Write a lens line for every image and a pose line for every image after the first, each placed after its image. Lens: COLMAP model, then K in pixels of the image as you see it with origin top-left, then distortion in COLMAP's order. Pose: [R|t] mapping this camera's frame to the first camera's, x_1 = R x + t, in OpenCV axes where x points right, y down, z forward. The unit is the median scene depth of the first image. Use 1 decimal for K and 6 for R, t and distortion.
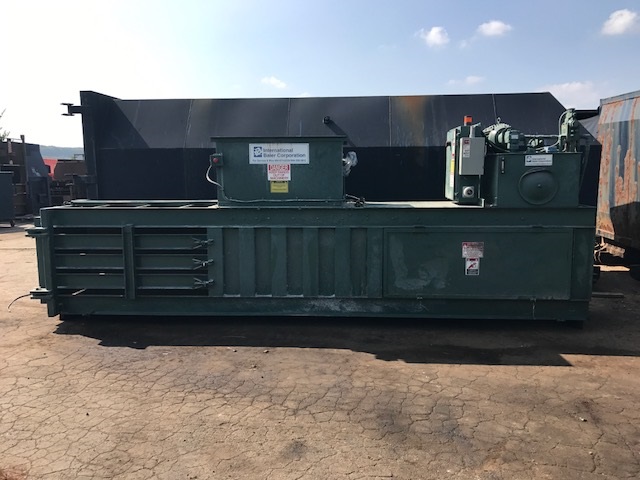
lens RADIAL K [[529.4, 0, 325.7], [0, 529.4, 241.1], [0, 0, 1]] dist [0.051774, -0.069790]
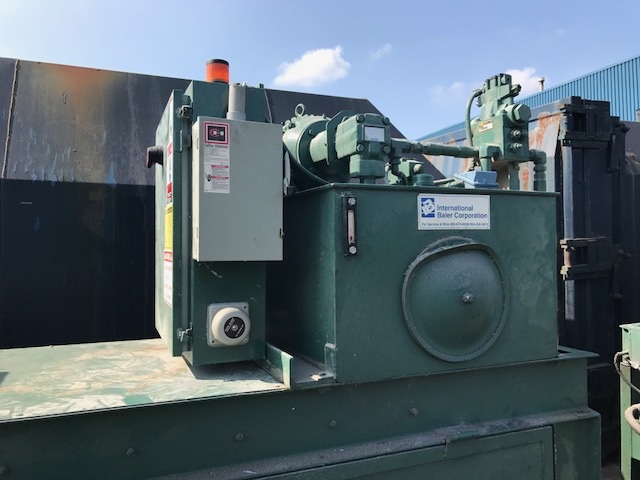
lens RADIAL K [[529.4, 0, 324.0], [0, 529.4, 237.9], [0, 0, 1]] dist [0.051774, -0.069790]
pose [[0.893716, 0.010329, 0.448514, 0.194918], [0.058242, 0.988603, -0.138822, -0.097644], [-0.444836, 0.150190, 0.882929, 0.751516]]
